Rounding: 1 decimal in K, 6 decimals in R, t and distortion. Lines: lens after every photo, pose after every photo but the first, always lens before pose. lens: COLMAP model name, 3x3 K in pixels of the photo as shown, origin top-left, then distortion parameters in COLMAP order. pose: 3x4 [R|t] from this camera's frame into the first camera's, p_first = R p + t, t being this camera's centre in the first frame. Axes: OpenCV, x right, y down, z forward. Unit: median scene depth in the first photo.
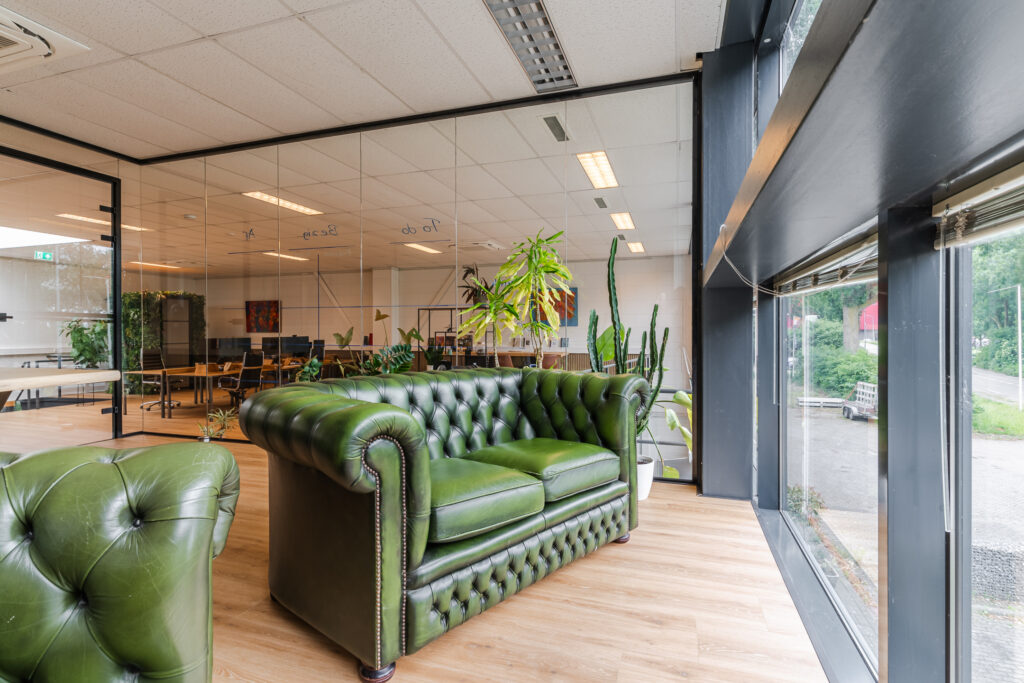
lens RADIAL K [[498.2, 0, 507.9], [0, 498.2, 332.7], [0, 0, 1]] dist [-0.000103, 0.000003]
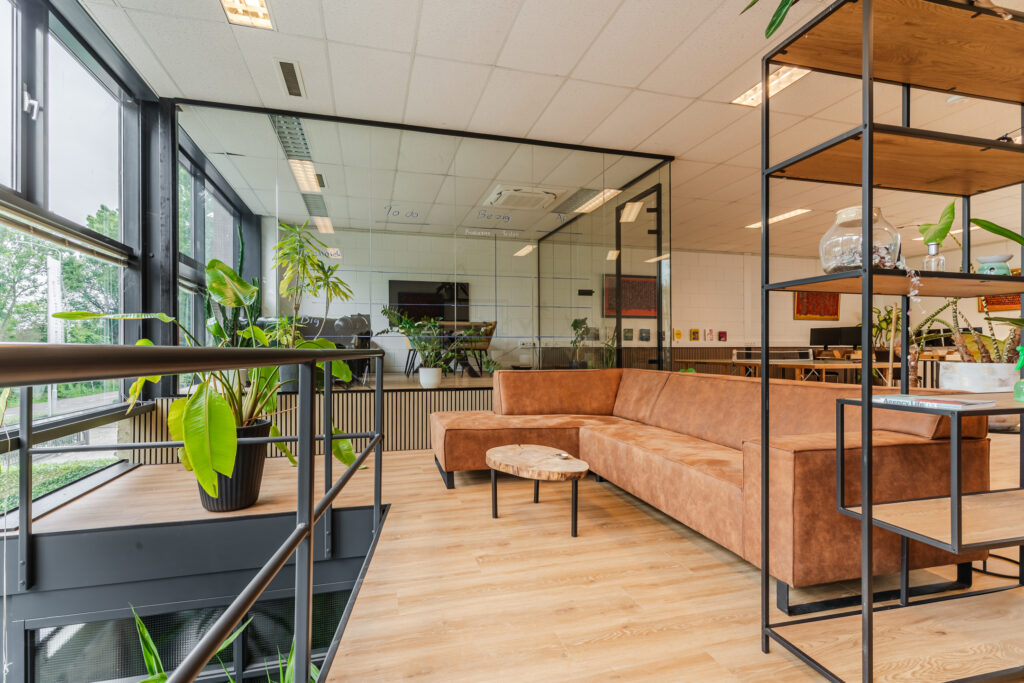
lens RADIAL K [[495.2, 0, 509.7], [0, 495.2, 351.7], [0, 0, 1]] dist [0.004263, -0.000062]
pose [[-0.819323, 0.001920, -0.573329, 0.120971], [-0.001565, 0.999983, 0.005585, 0.053278], [0.573330, 0.005474, -0.819306, 0.804586]]
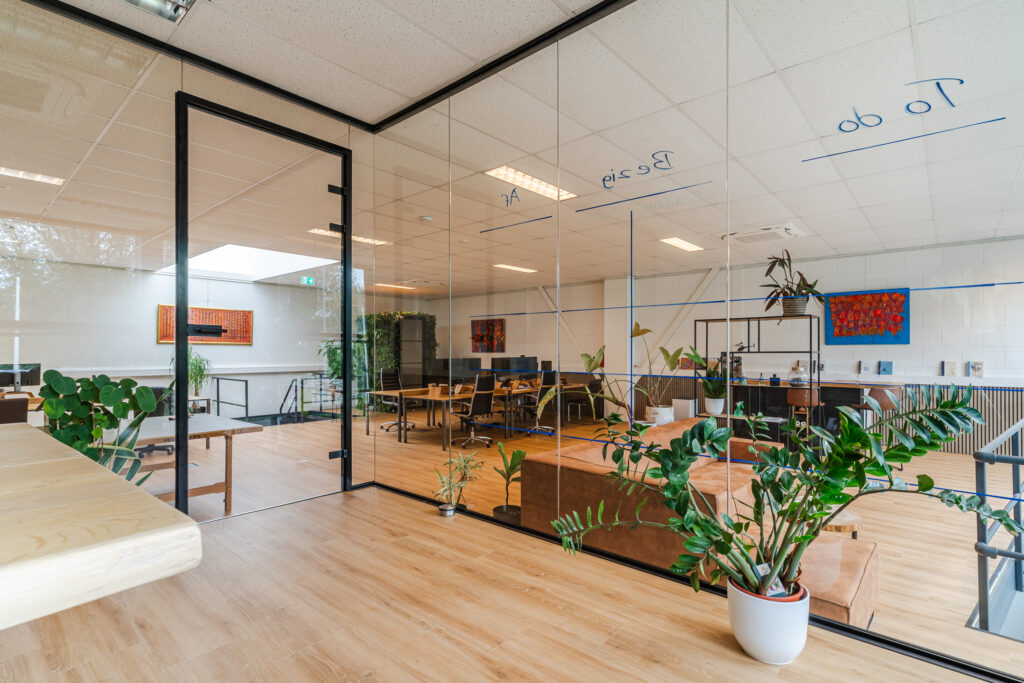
lens RADIAL K [[498.4, 0, 505.5], [0, 498.4, 348.1], [0, 0, 1]] dist [0.001398, -0.000193]
pose [[0.920873, -0.001047, -0.389860, -0.114866], [-0.003027, 0.999947, -0.009835, 0.000577], [0.389850, 0.010237, 0.920821, 0.171188]]
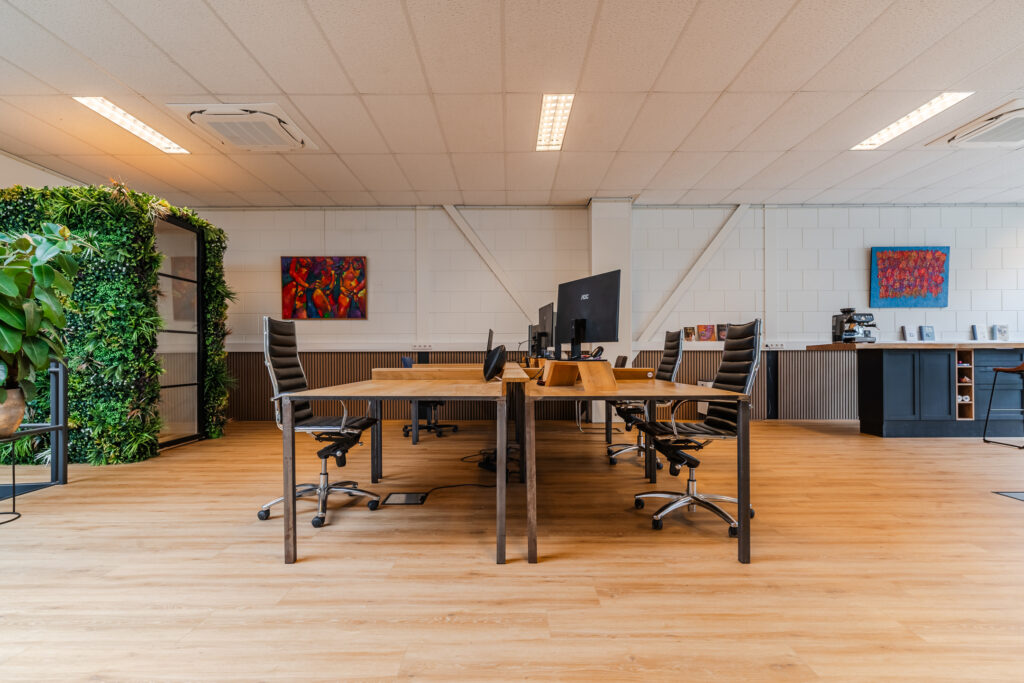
lens RADIAL K [[495.2, 0, 509.7], [0, 495.2, 351.7], [0, 0, 1]] dist [0.004263, -0.000062]
pose [[0.947214, -0.000357, 0.320603, -0.661224], [0.003746, 0.999943, -0.009954, 0.053434], [-0.320581, 0.010629, 0.947161, 0.641499]]
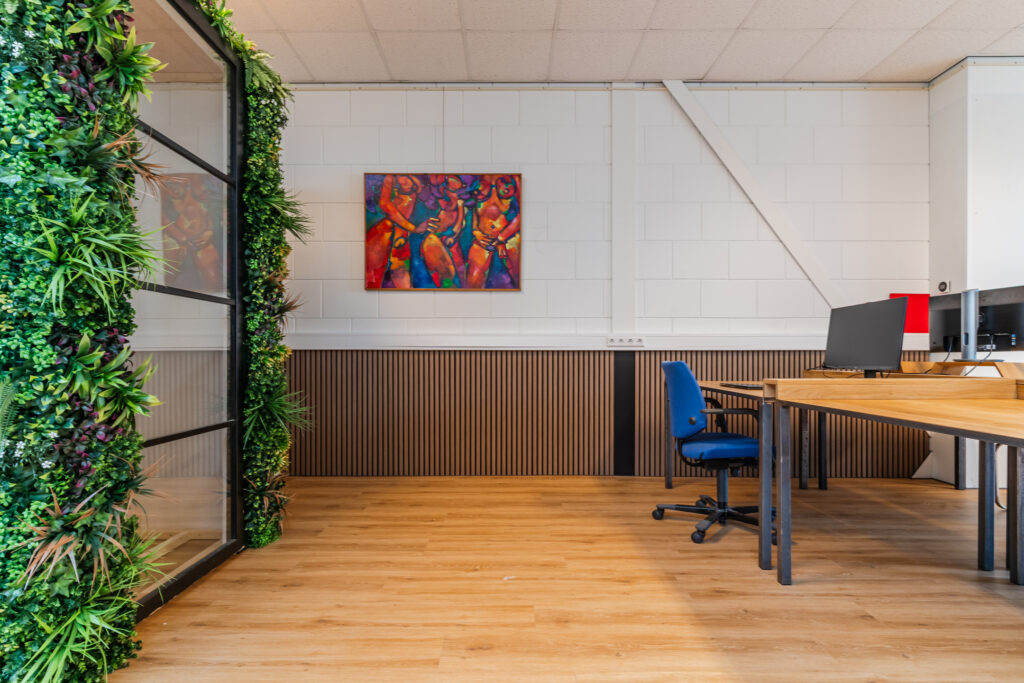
lens RADIAL K [[522.4, 0, 507.9], [0, 522.4, 354.2], [0, 0, 1]] dist [0.002108, -0.000837]
pose [[0.946906, 0.003301, 0.321495, -0.767221], [-0.000013, 0.999948, -0.010230, 0.052628], [-0.321512, 0.009683, 0.946856, 0.997276]]
